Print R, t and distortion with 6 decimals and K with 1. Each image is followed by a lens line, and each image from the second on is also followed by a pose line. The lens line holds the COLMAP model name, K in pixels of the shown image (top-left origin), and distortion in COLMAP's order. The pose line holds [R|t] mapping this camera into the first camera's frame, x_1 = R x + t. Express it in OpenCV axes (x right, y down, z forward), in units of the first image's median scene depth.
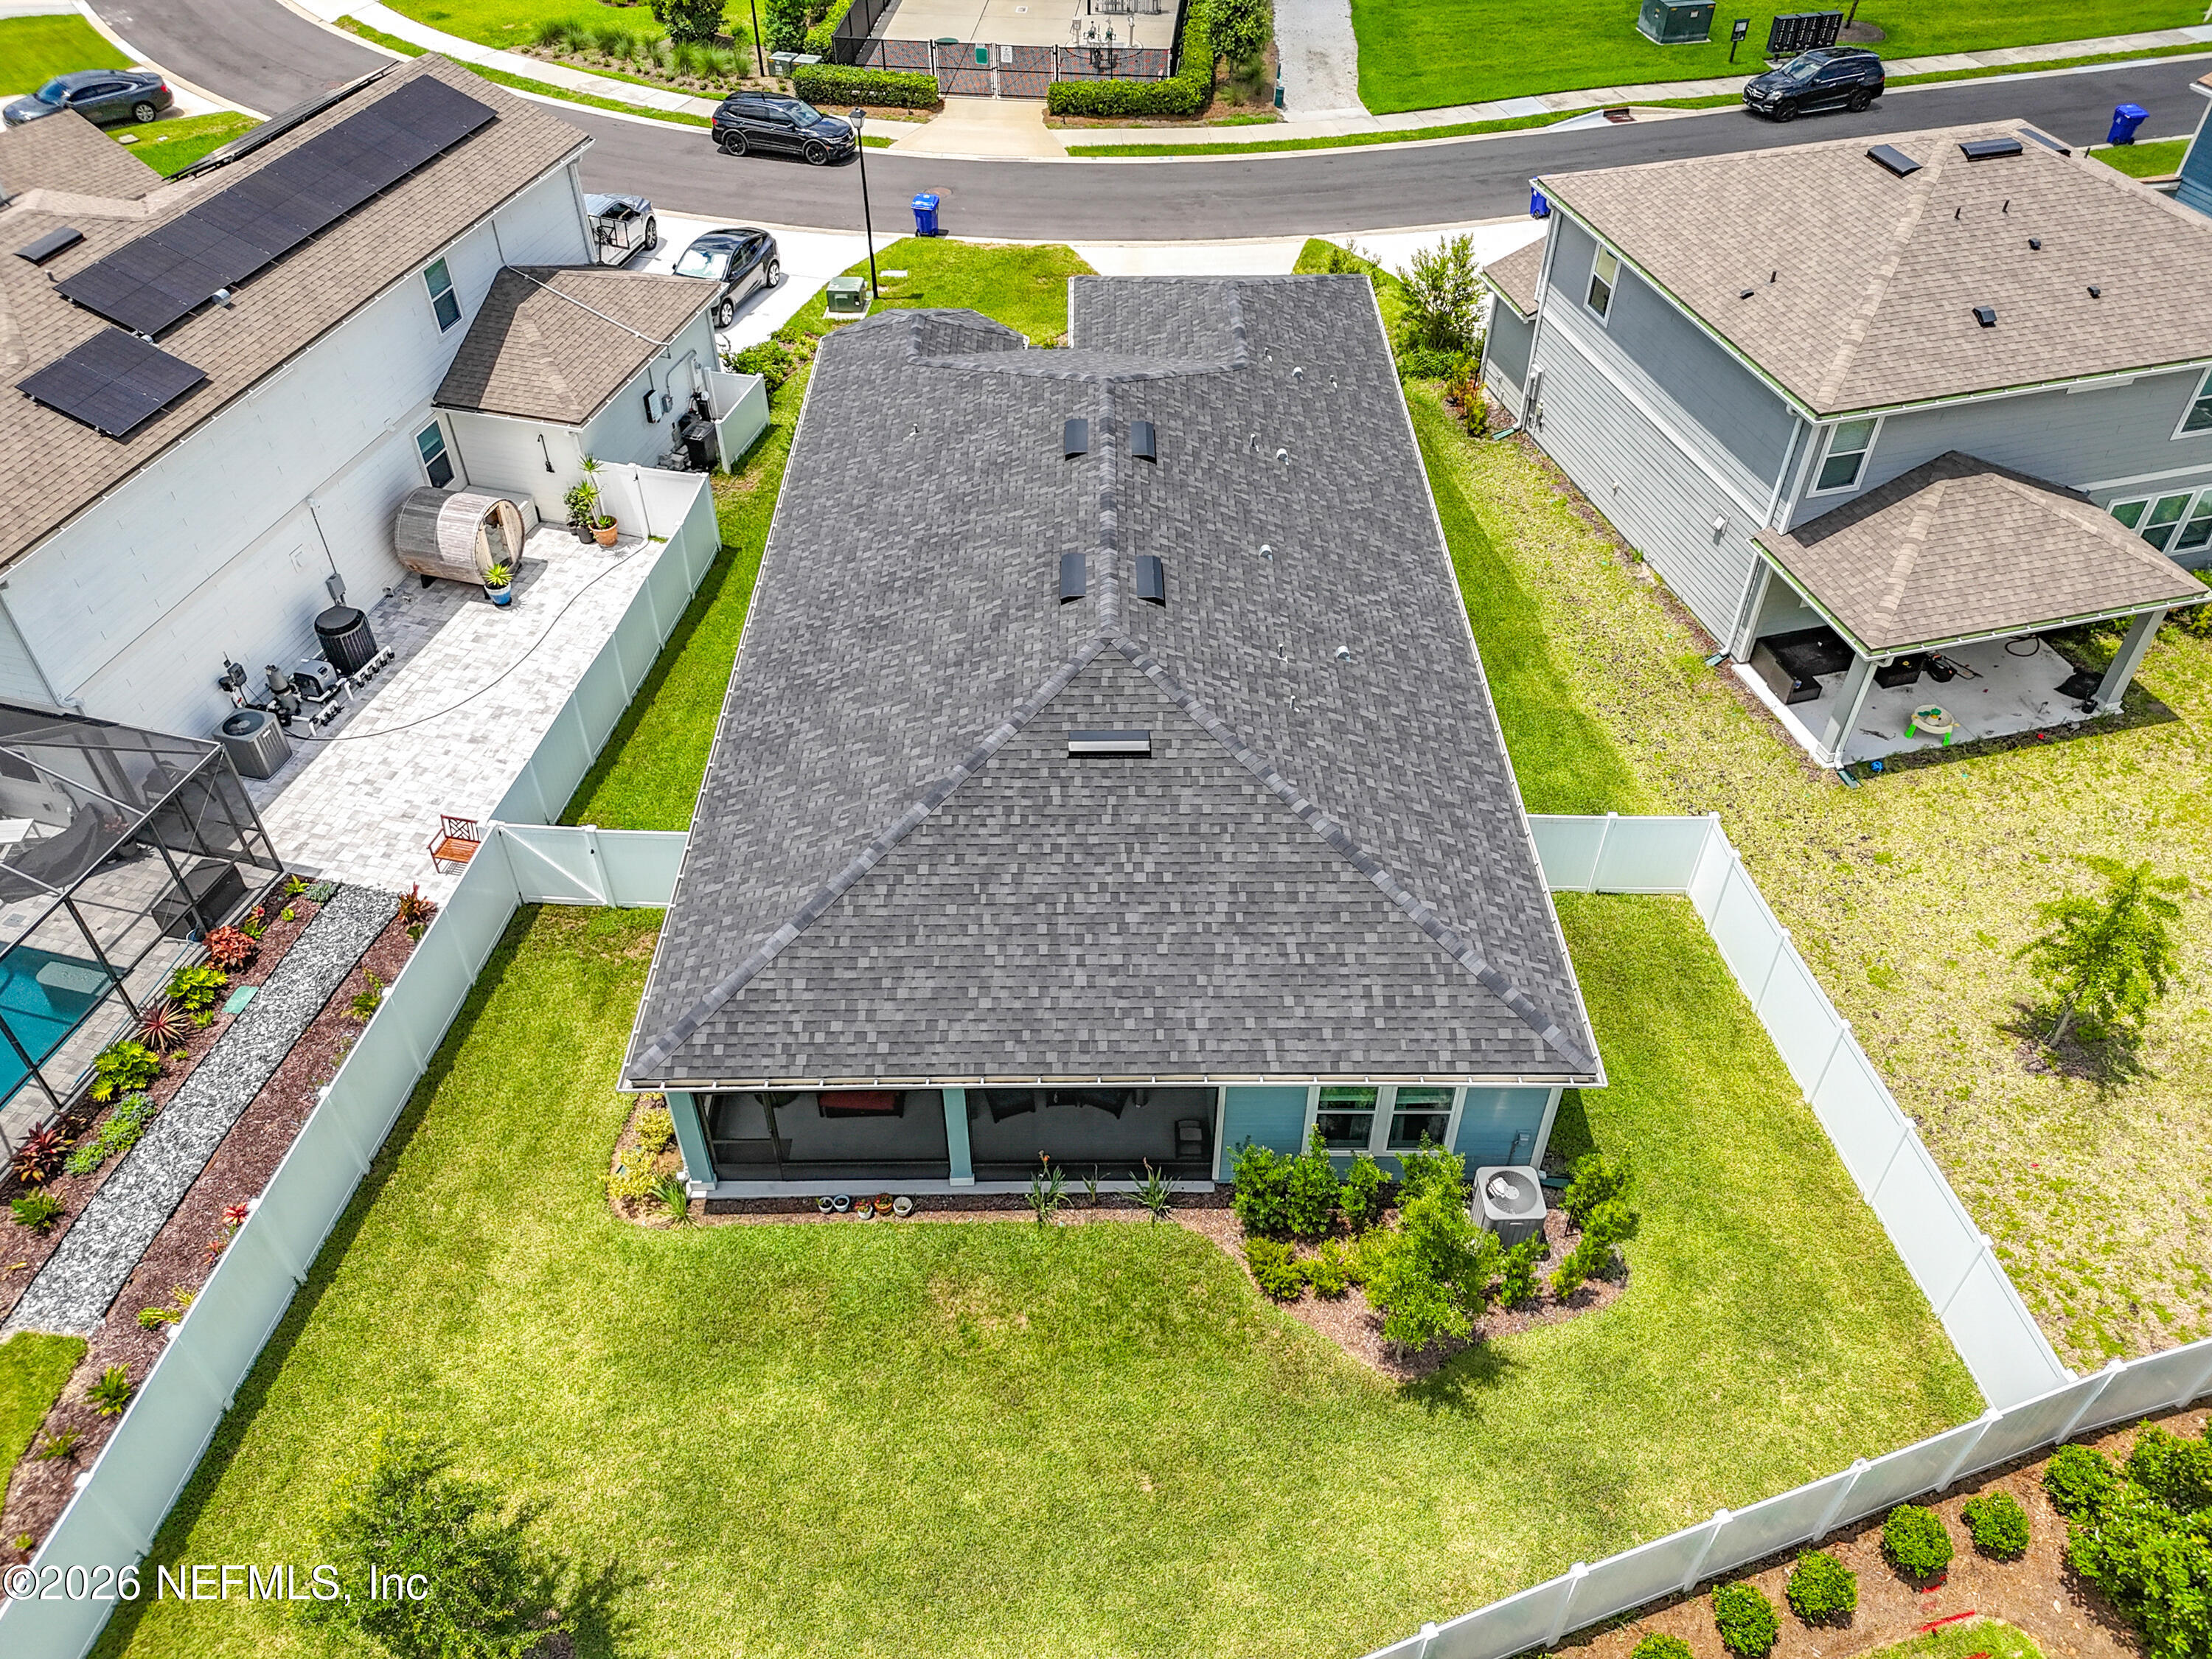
lens RADIAL K [[1578.9, 0, 1106.0], [0, 1578.9, 829.5], [0, 0, 1]] dist [0.089272, -0.077489]
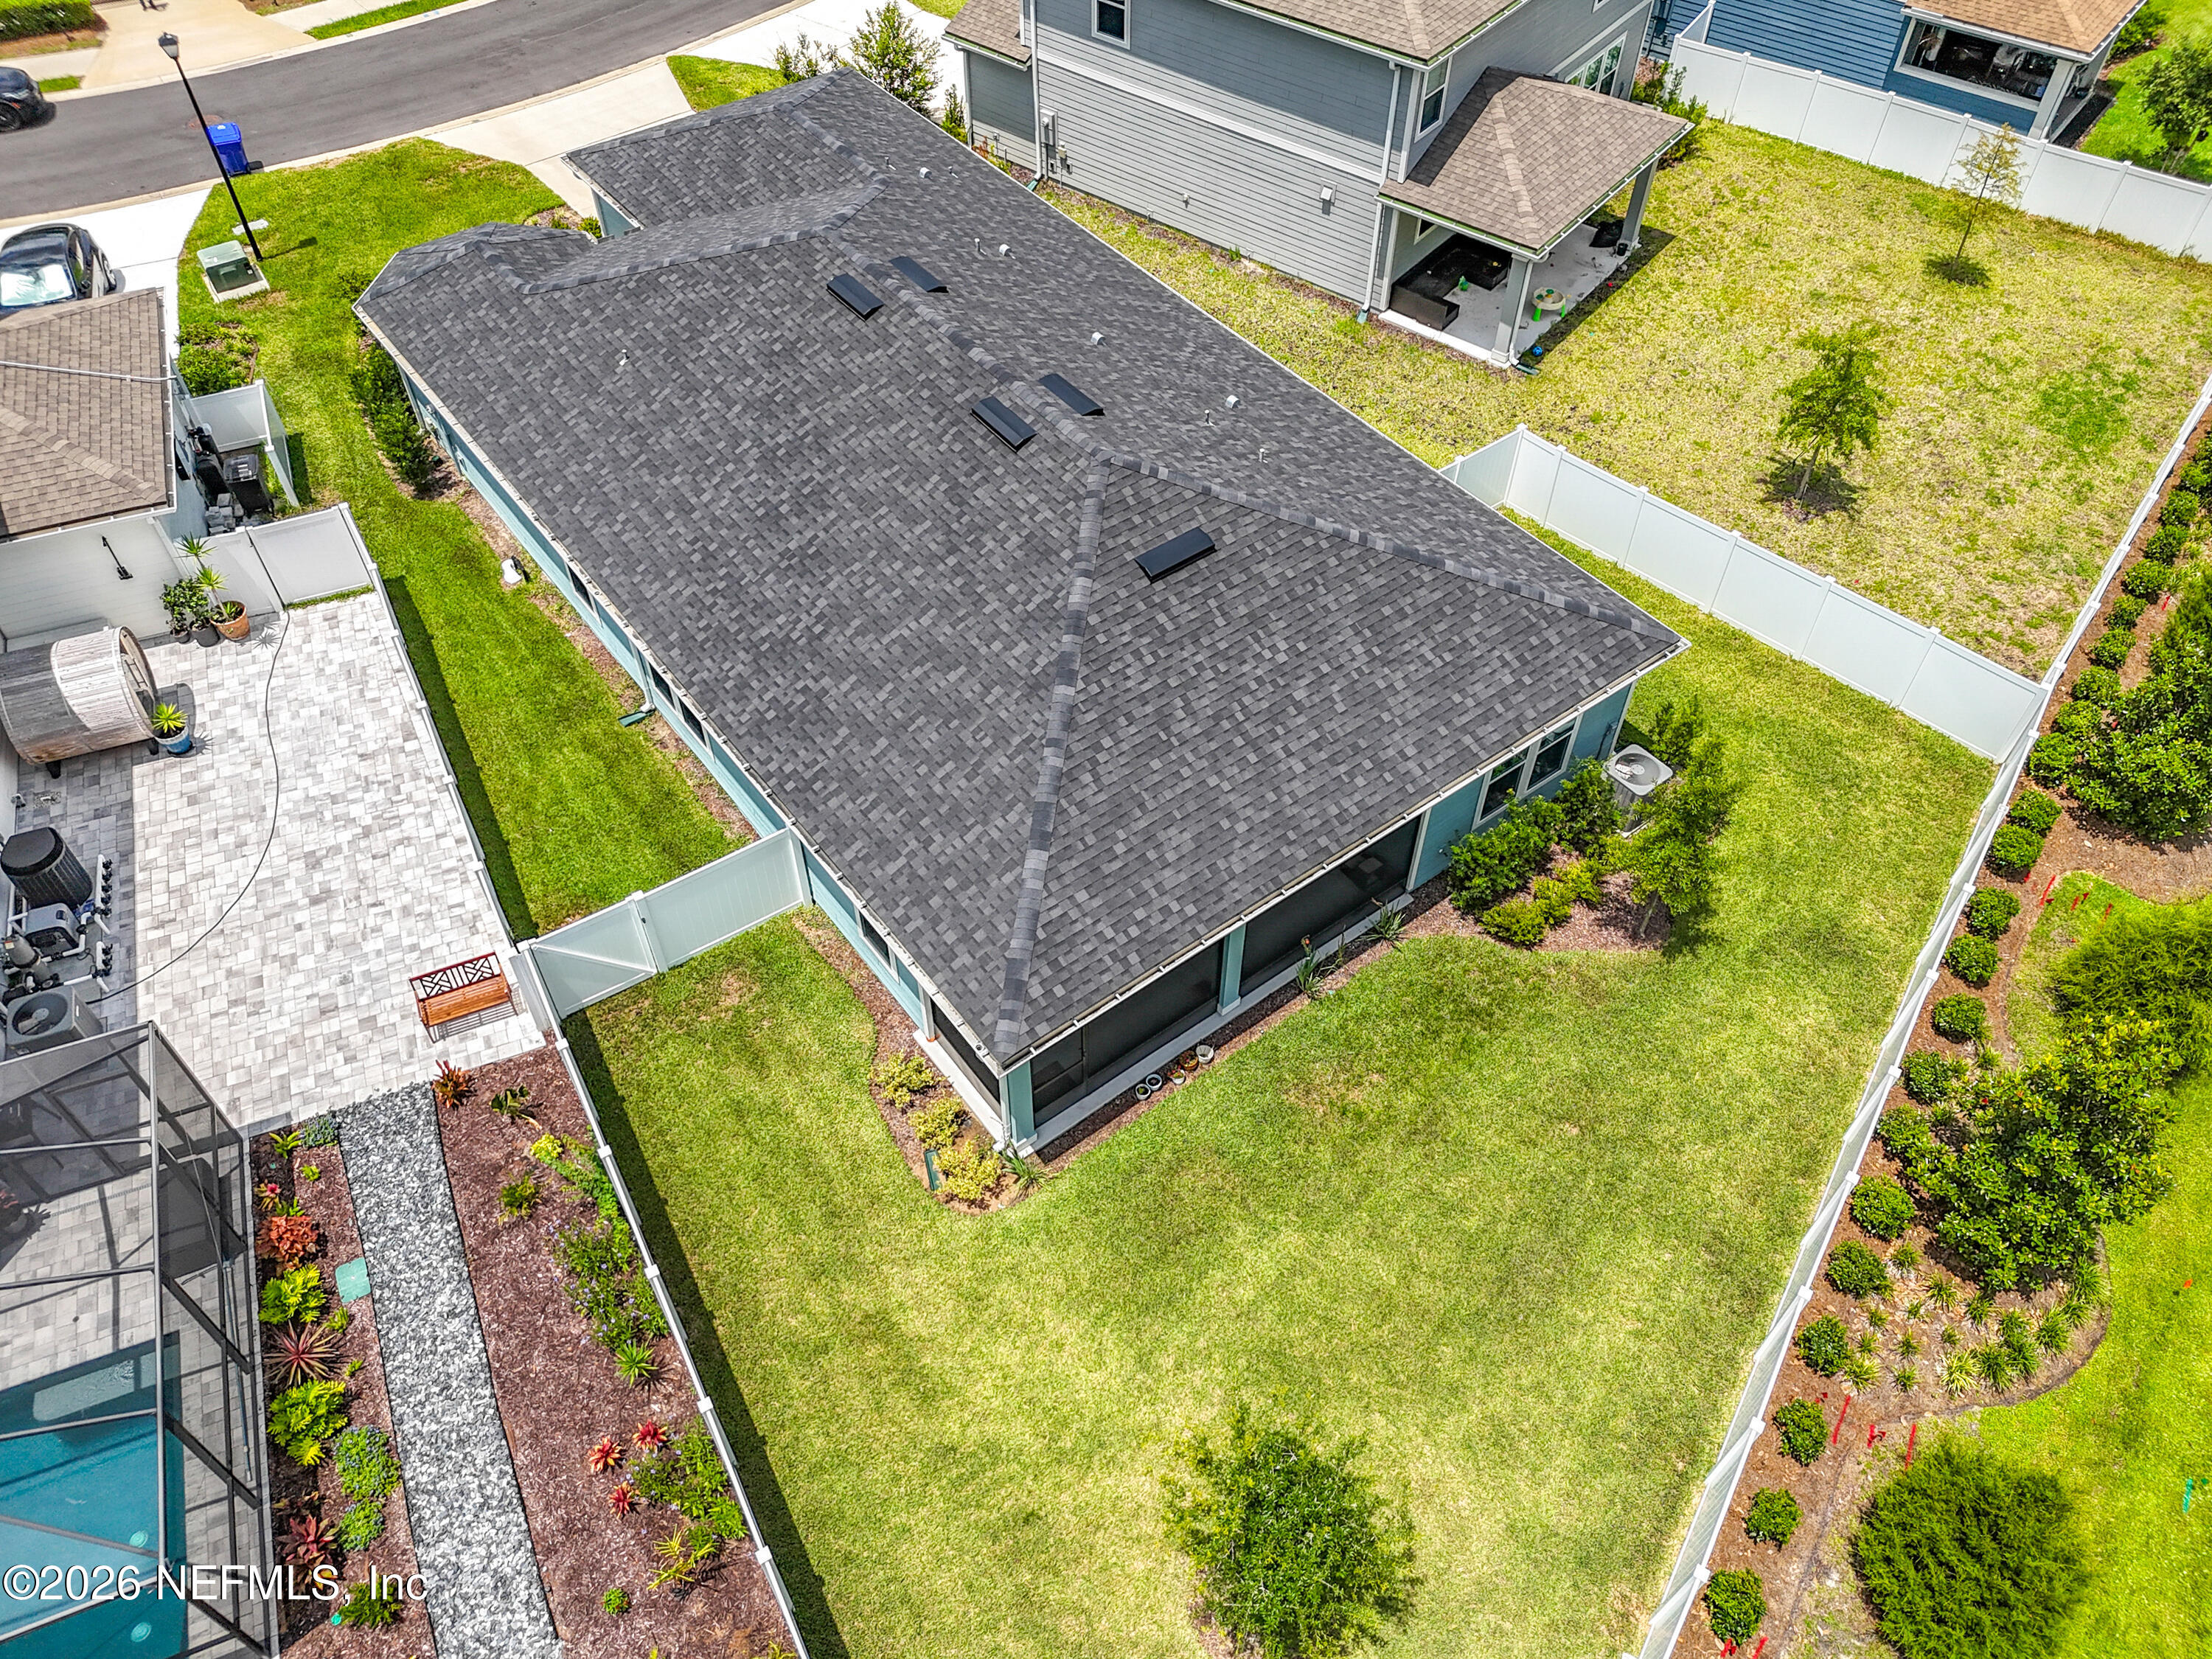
lens RADIAL K [[1558.5, 0, 1106.0], [0, 1558.5, 829.5], [0, 0, 1]] dist [0.052910, -0.019204]
pose [[0.802624, -0.455026, 0.385676, -0.376098], [0.407110, 0.890457, 0.203343, -0.090154], [-0.435954, -0.006196, 0.899948, 0.100094]]
